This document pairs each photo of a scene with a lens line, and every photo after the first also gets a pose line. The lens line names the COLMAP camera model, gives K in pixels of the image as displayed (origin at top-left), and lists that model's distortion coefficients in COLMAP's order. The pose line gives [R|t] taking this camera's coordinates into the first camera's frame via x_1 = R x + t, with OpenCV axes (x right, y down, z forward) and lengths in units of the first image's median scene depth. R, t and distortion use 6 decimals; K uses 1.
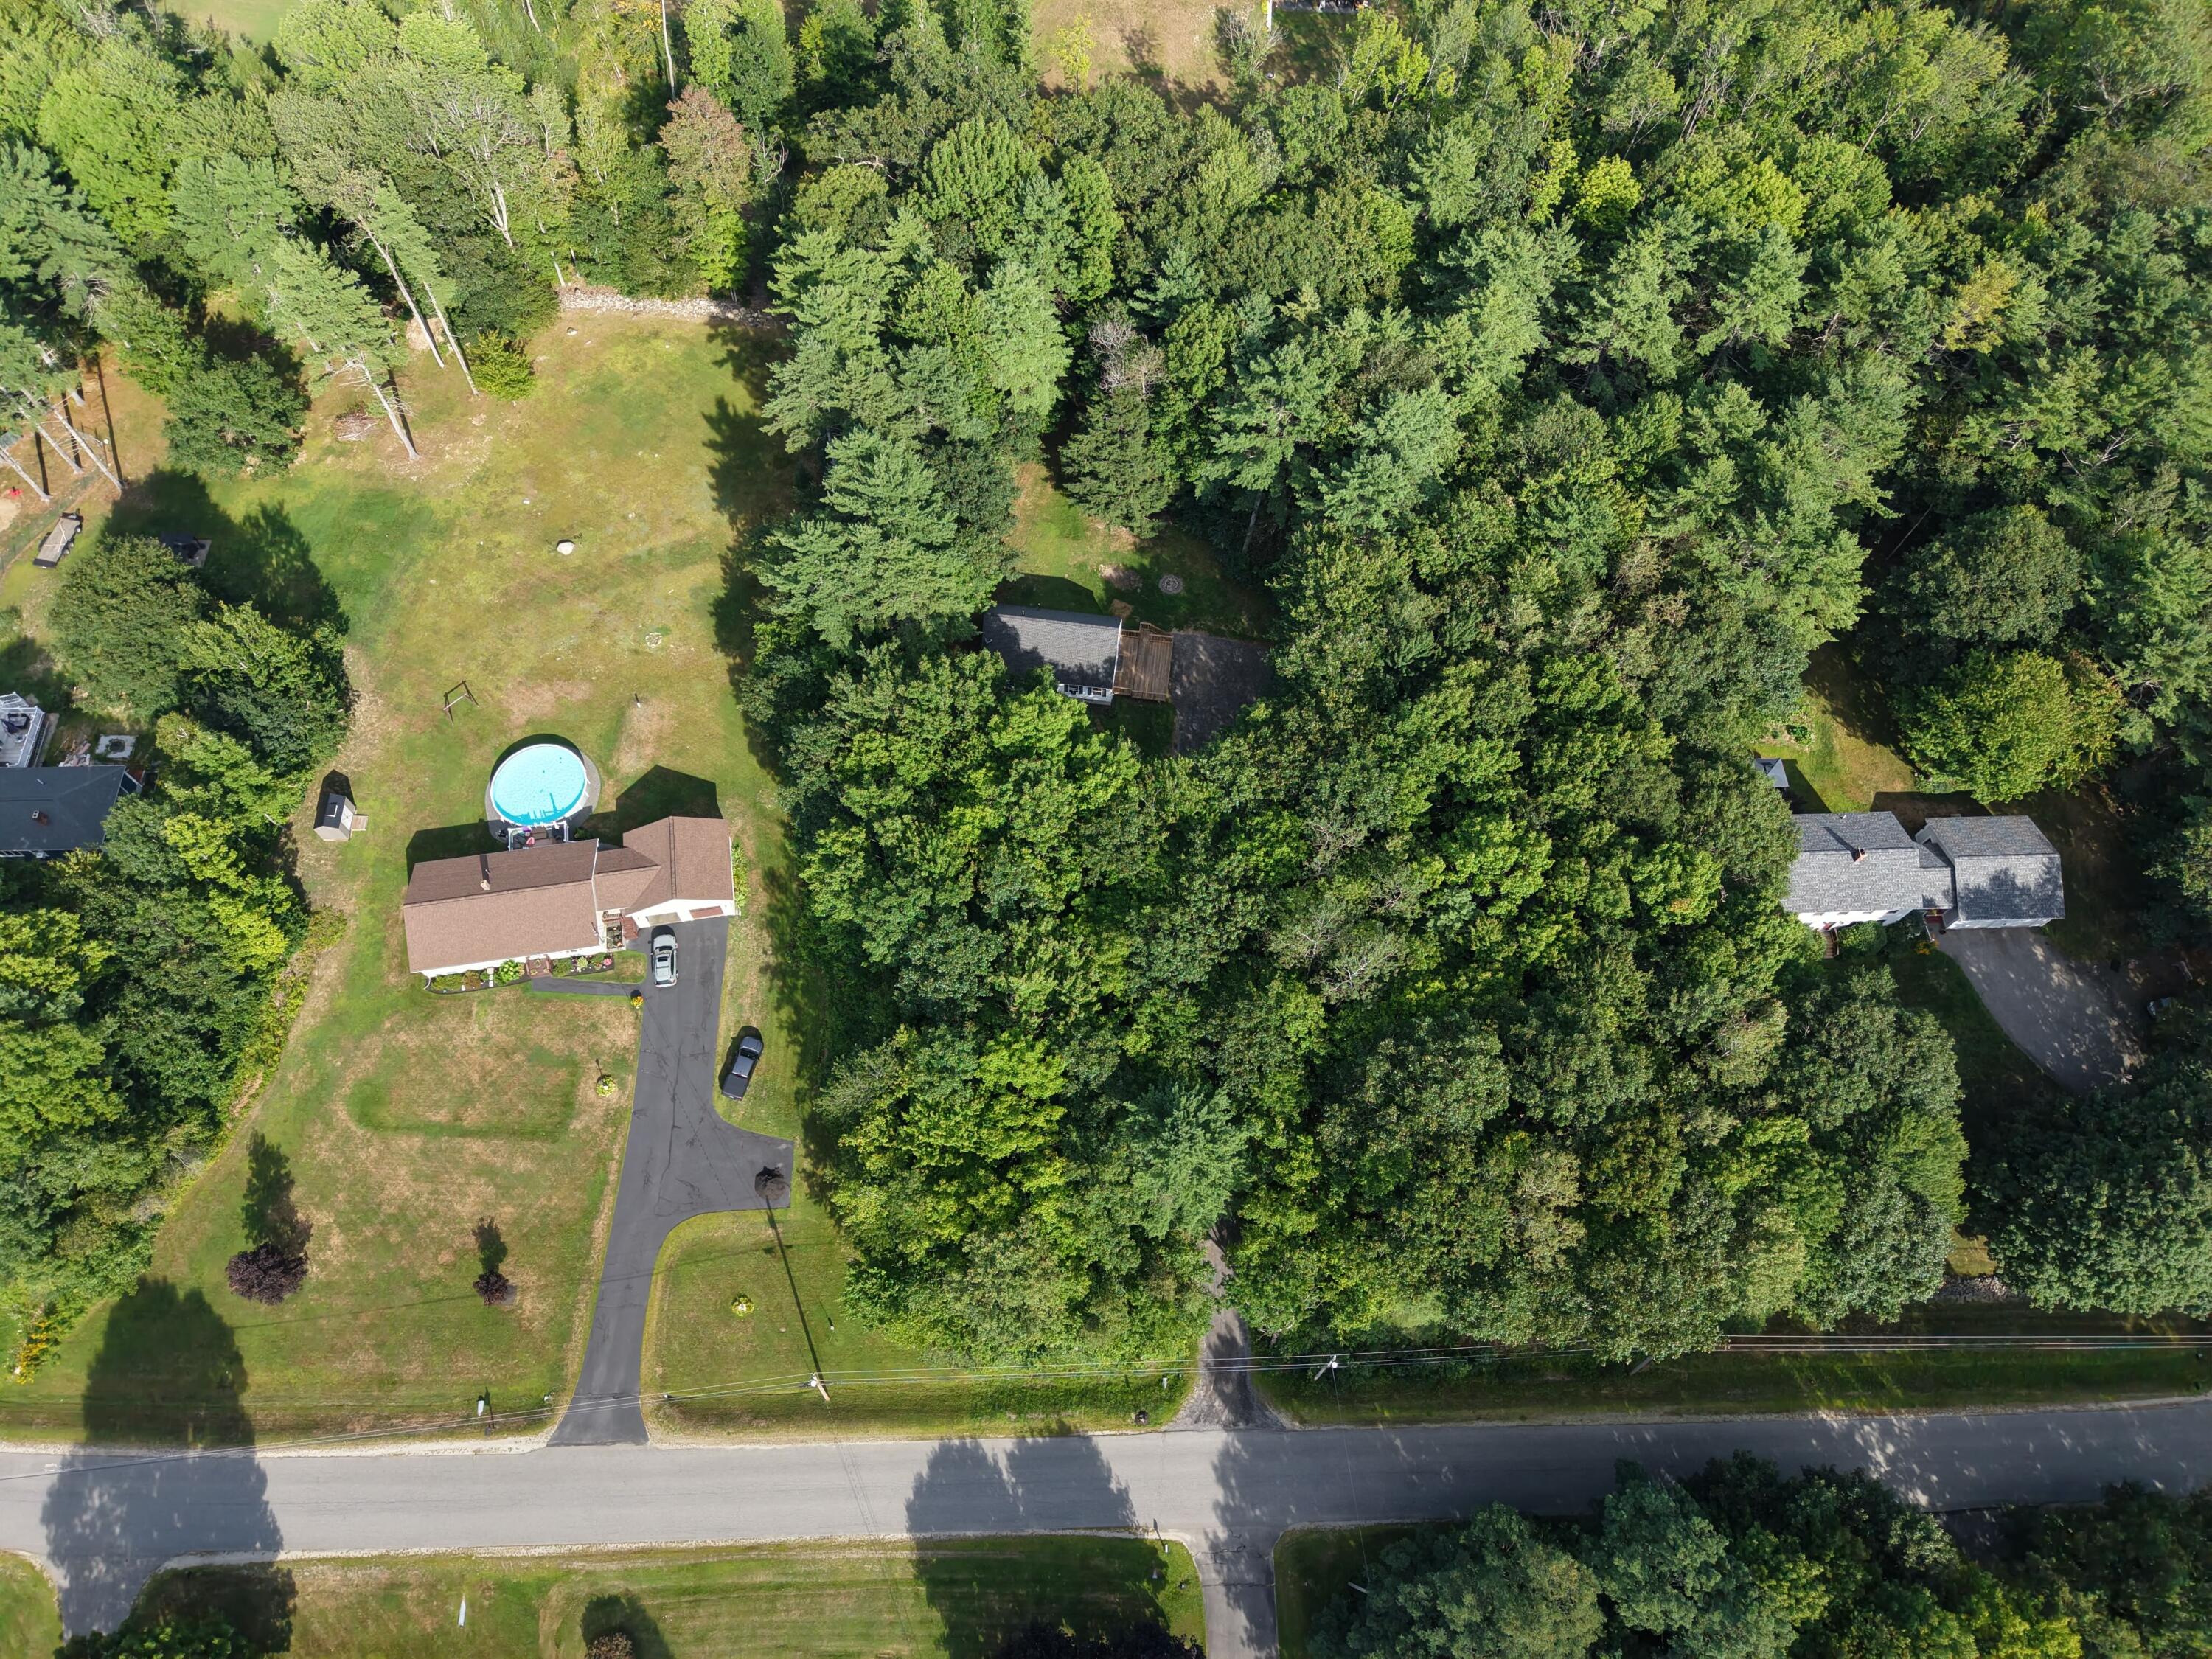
lens RADIAL K [[1478.9, 0, 1106.0], [0, 1478.9, 829.5], [0, 0, 1]] dist [0.052583, -0.060136]
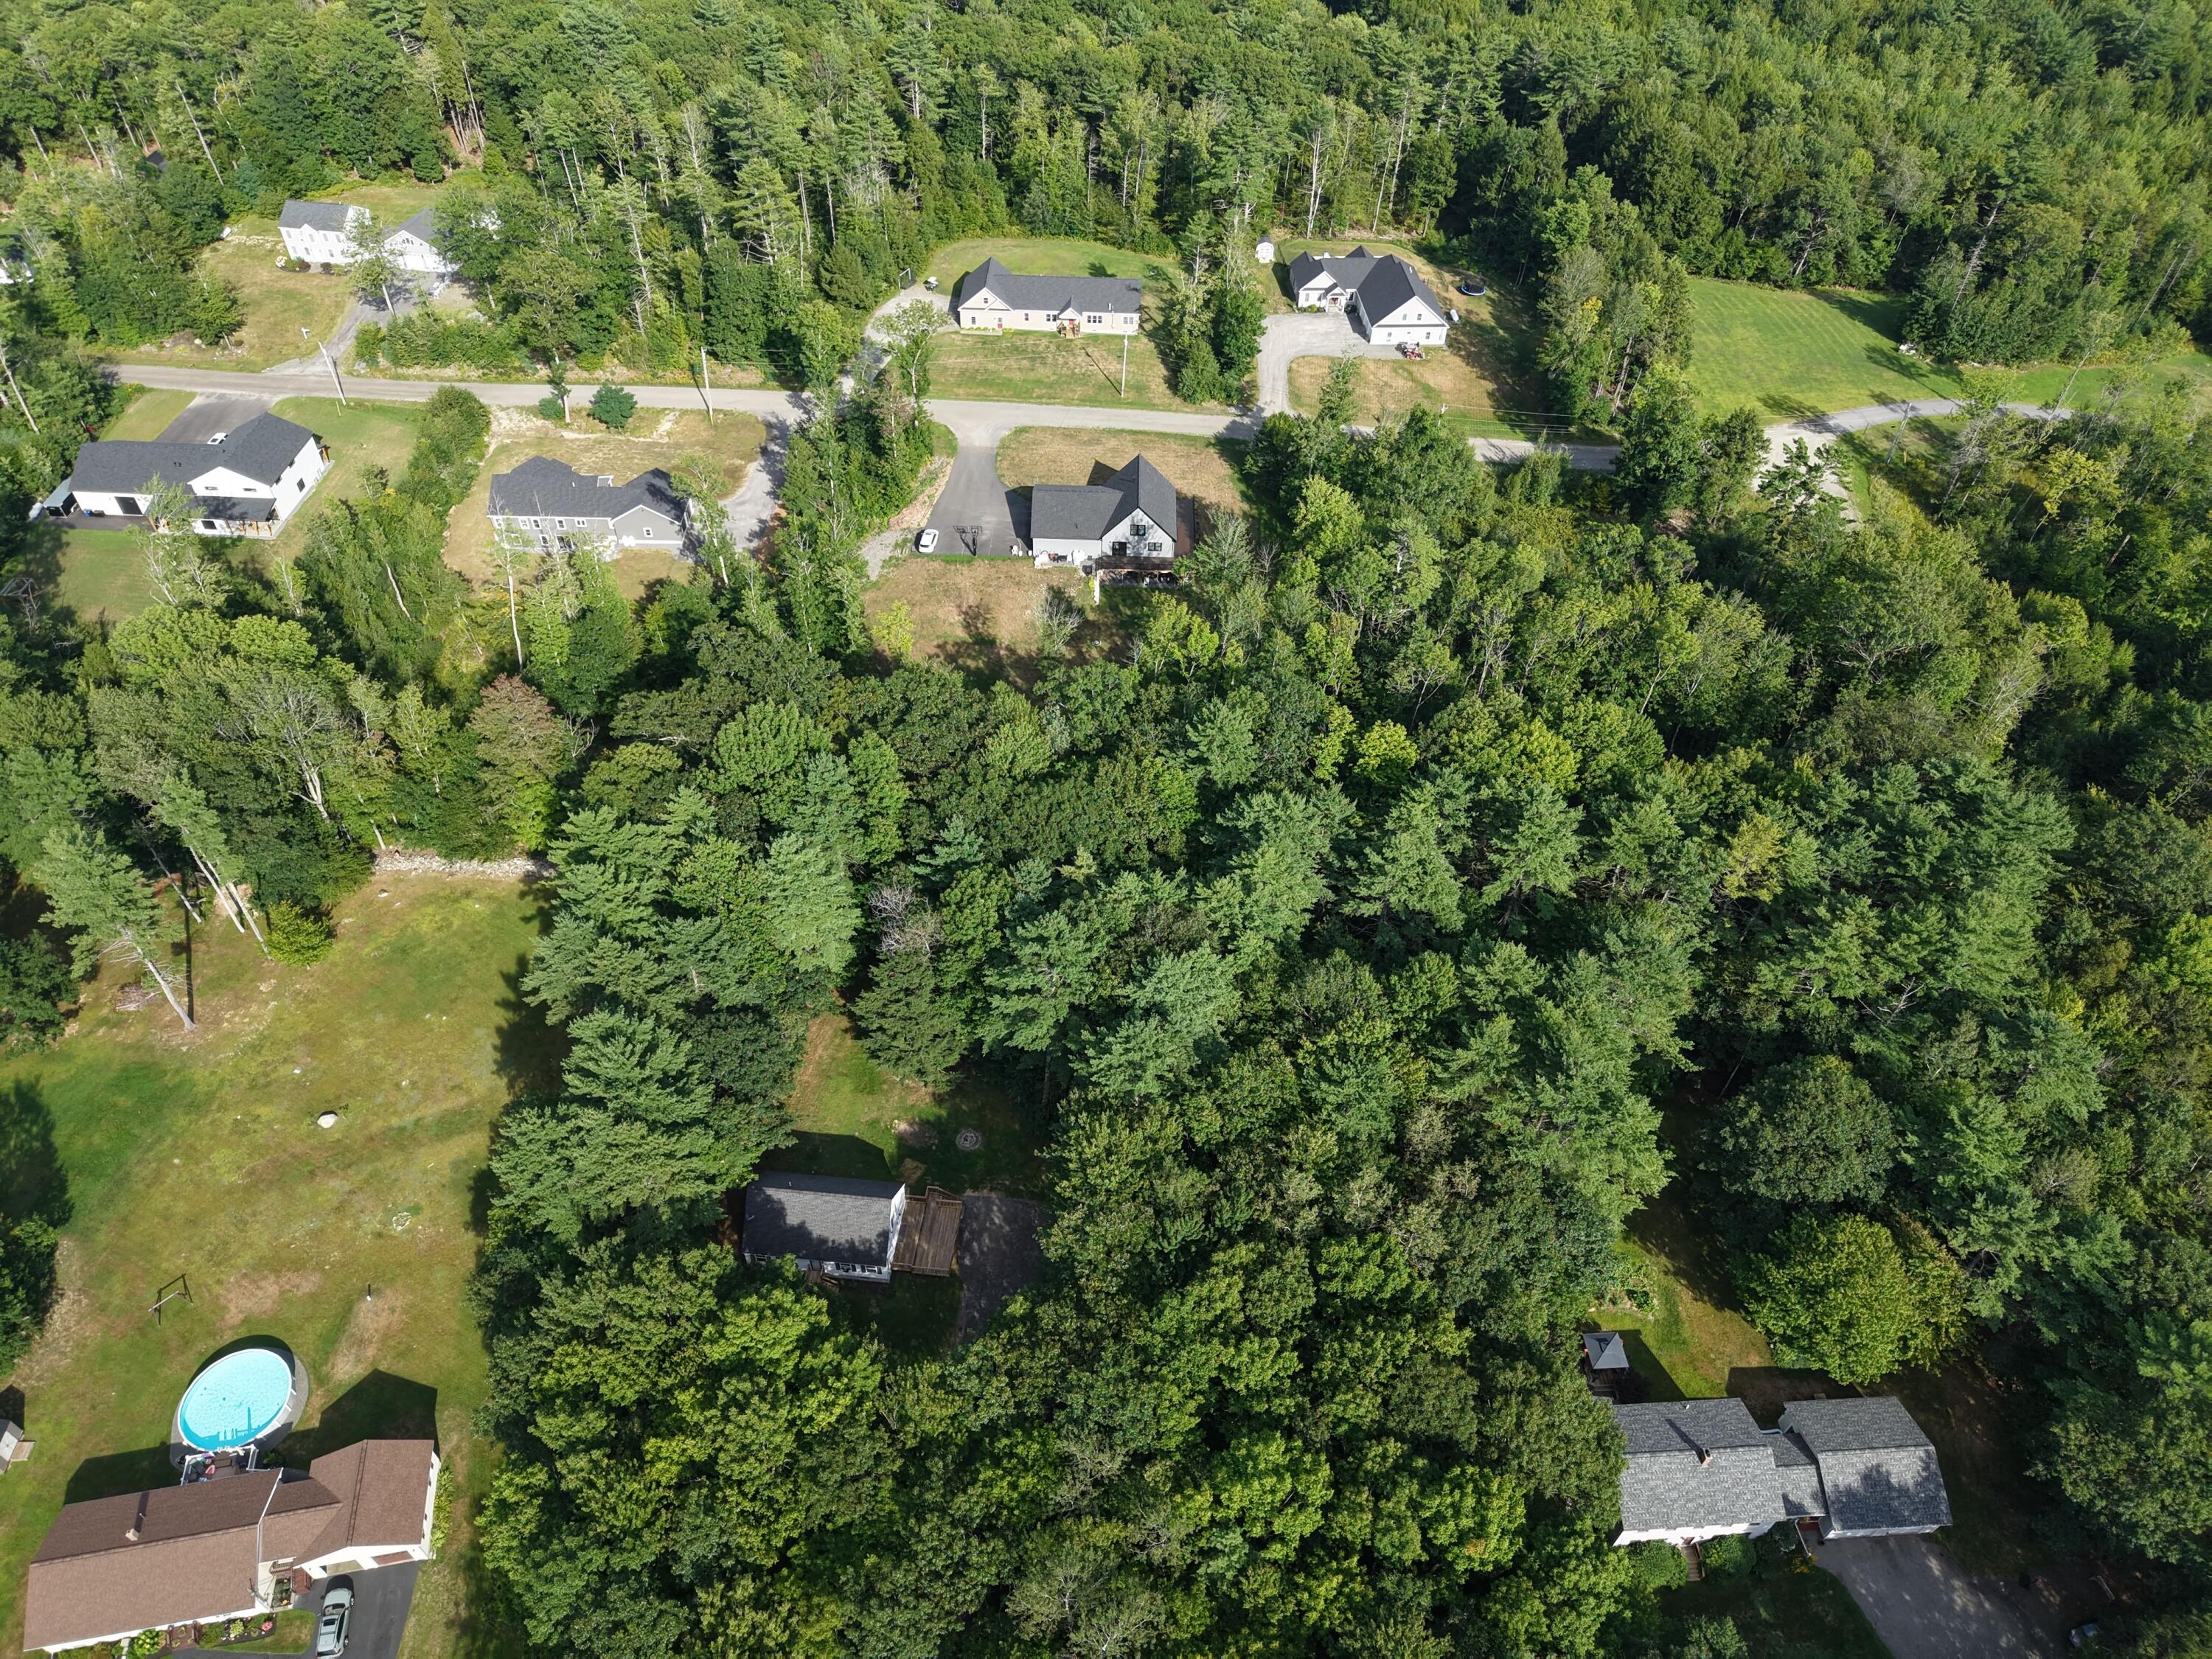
lens RADIAL K [[1478.9, 0, 1106.0], [0, 1478.9, 829.5], [0, 0, 1]] dist [0.052583, -0.060136]
pose [[0.999750, -0.019292, 0.011317, 0.143335], [0.021832, 0.951634, -0.306458, -0.071784], [-0.004857, 0.306628, 0.951817, 0.041420]]
